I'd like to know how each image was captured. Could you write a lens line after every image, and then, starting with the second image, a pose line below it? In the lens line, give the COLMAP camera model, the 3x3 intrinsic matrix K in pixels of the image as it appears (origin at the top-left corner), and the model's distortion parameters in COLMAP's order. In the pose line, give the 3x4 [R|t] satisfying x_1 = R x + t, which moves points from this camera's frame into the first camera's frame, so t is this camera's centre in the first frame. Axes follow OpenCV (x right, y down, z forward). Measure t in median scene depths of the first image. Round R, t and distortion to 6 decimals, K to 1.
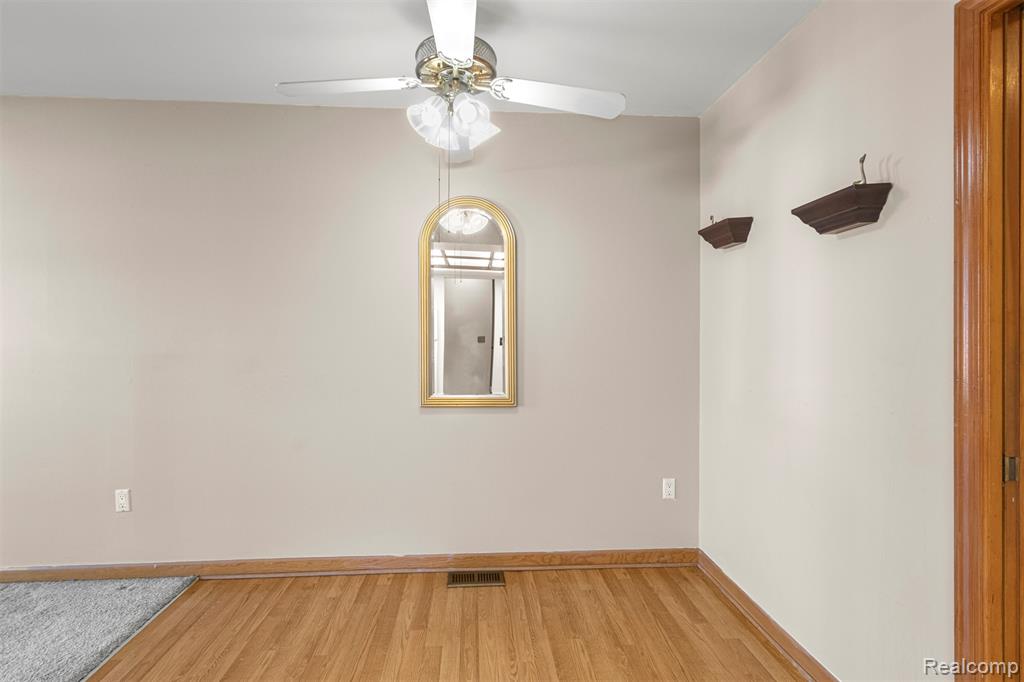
lens RADIAL K [[472.8, 0, 505.0], [0, 472.8, 335.3], [0, 0, 1]] dist [0.002071, -0.002399]
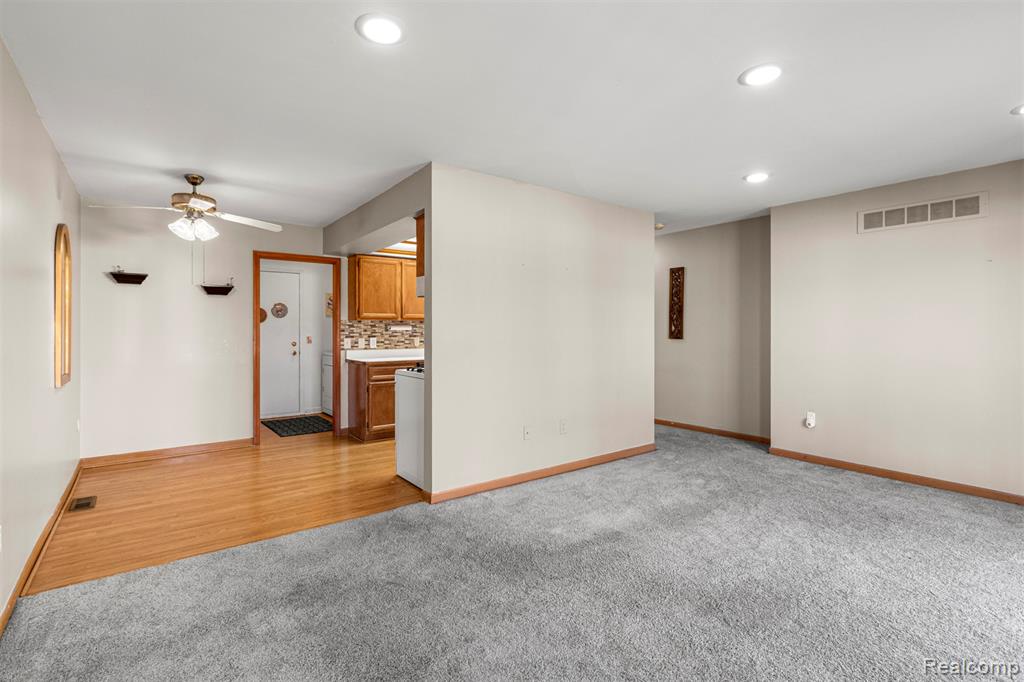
lens RADIAL K [[472.8, 0, 501.5], [0, 472.8, 330.1], [0, 0, 1]] dist [0.002071, -0.002399]
pose [[-0.541101, -0.005629, 0.840939, -1.970824], [0.001757, 0.999968, 0.007824, -0.008359], [-0.840956, 0.005712, -0.541074, 0.736693]]
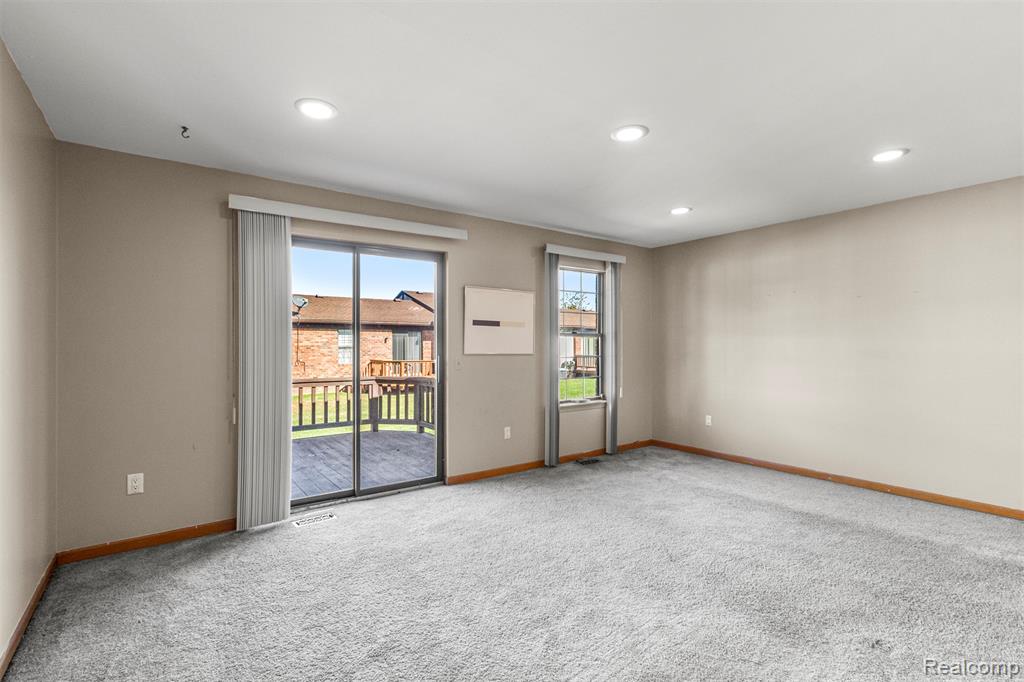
lens RADIAL K [[472.8, 0, 497.3], [0, 472.8, 345.1], [0, 0, 1]] dist [0.002071, -0.002399]
pose [[0.524599, 0.001218, -0.851349, -0.668617], [0.002707, 0.999992, 0.003099, -0.009358], [0.851345, -0.003930, 0.524591, -1.078950]]
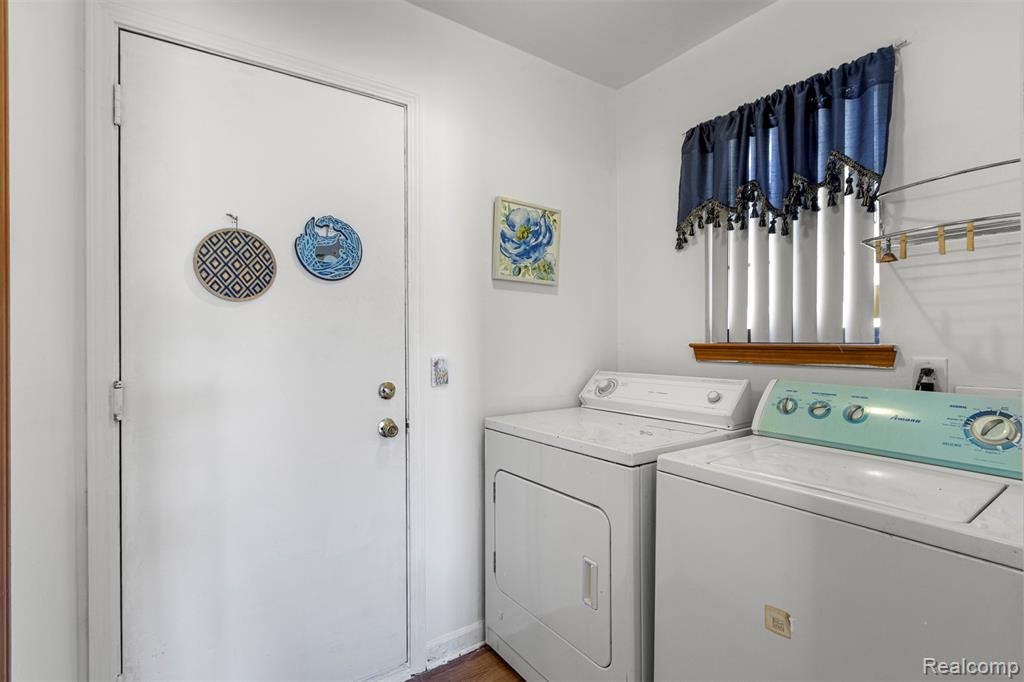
lens RADIAL K [[472.8, 0, 509.3], [0, 472.8, 339.1], [0, 0, 1]] dist [0.002071, -0.002399]
pose [[-0.535475, -0.001260, 0.844550, 0.563371], [0.001944, 0.999994, 0.002725, 0.019501], [-0.844549, 0.003101, -0.535469, 0.448625]]
